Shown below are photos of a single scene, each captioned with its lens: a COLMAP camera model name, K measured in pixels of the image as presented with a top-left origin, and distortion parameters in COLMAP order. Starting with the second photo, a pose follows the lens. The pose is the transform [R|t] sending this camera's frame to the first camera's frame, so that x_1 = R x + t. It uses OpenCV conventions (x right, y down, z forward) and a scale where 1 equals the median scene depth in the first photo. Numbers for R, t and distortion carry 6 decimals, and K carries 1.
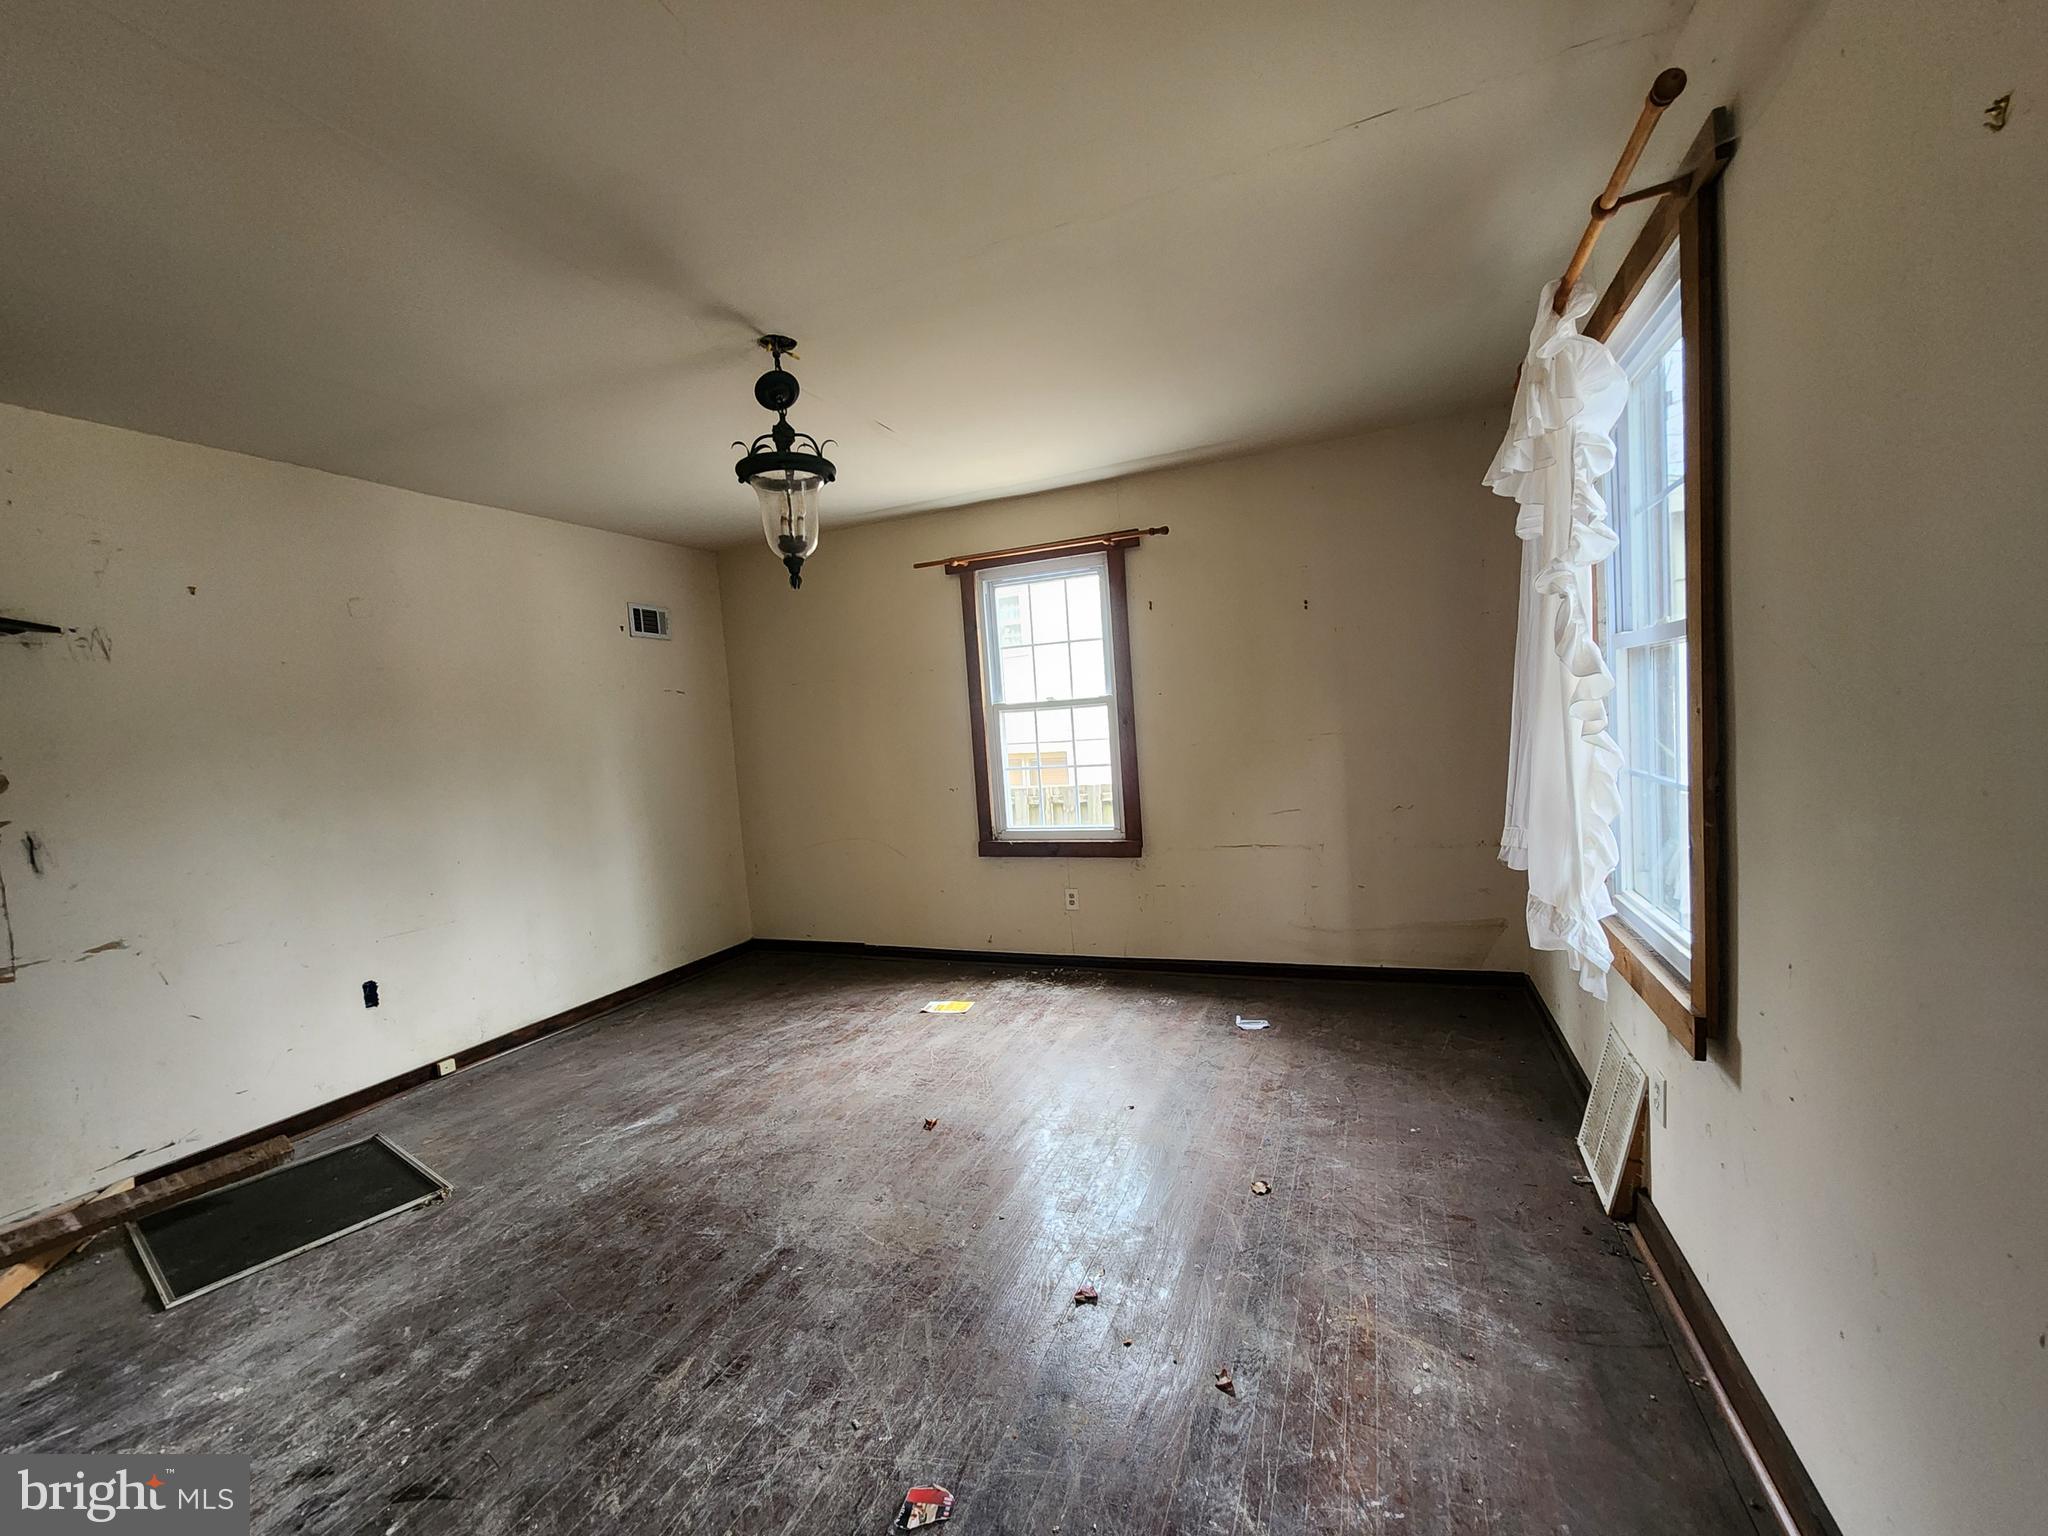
lens RADIAL K [[835.5, 0, 1031.6], [0, 835.5, 773.5], [0, 0, 1]] dist [0.000170, -0.000774]
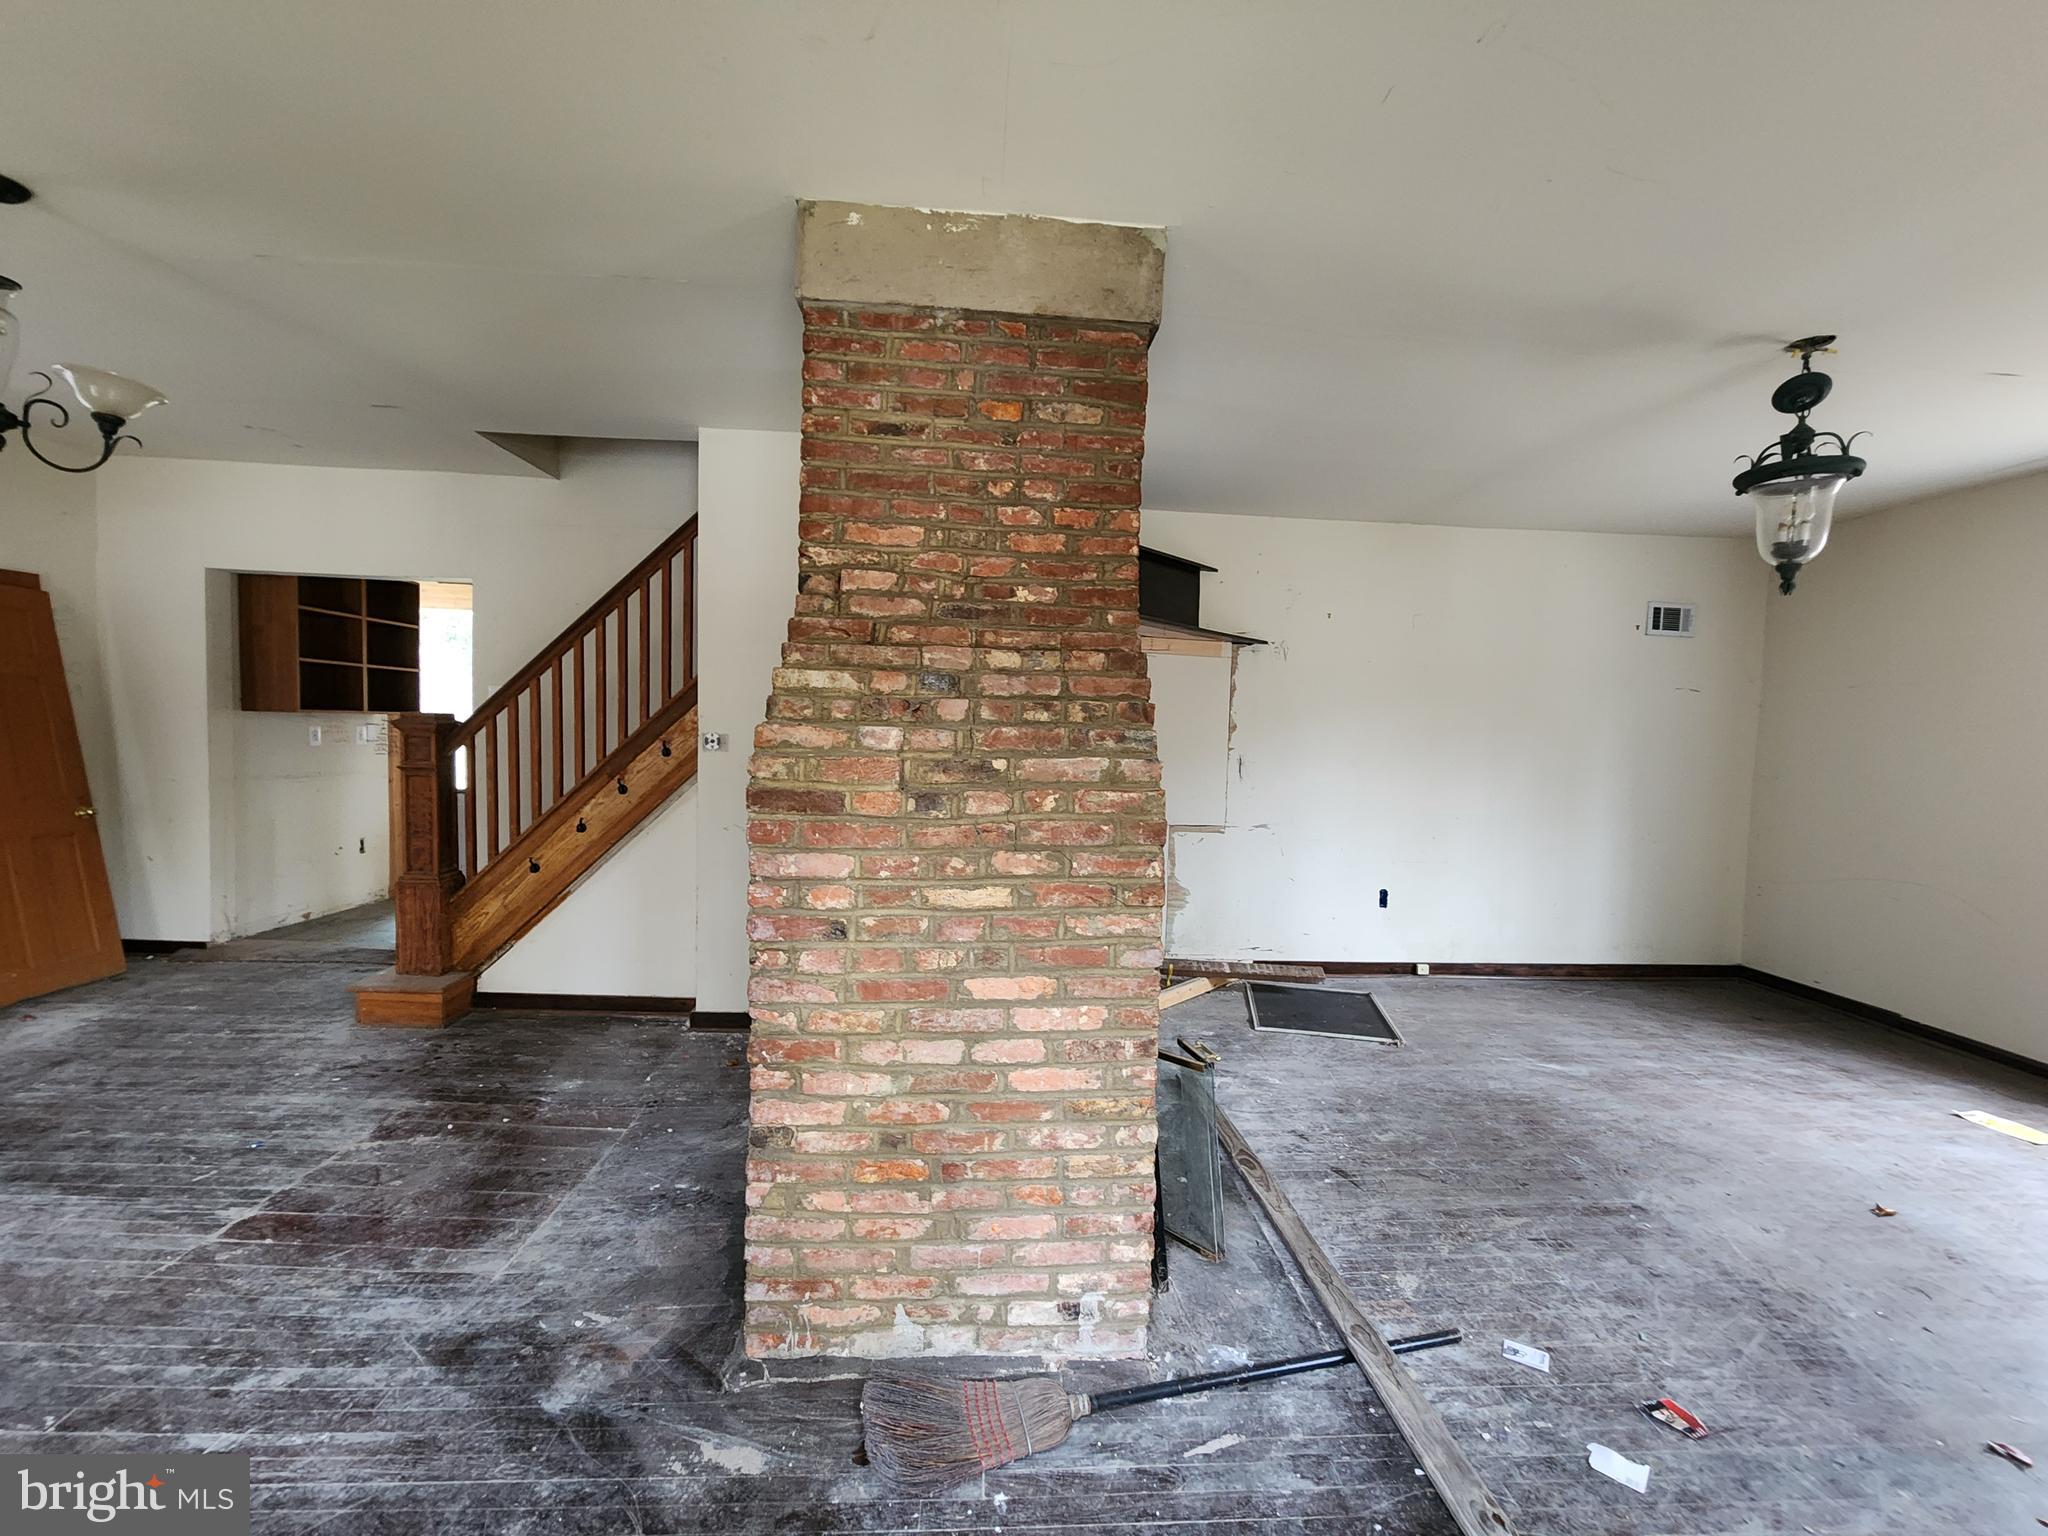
lens RADIAL K [[832.7, 0, 1046.7], [0, 832.7, 768.0], [0, 0, 1]] dist [0.001190, 0.000470]
pose [[0.444628, 0.125967, -0.886814, 0.207319], [-0.117441, 0.989713, 0.081702, 0.001136], [0.887983, 0.067821, 0.454848, -0.185524]]
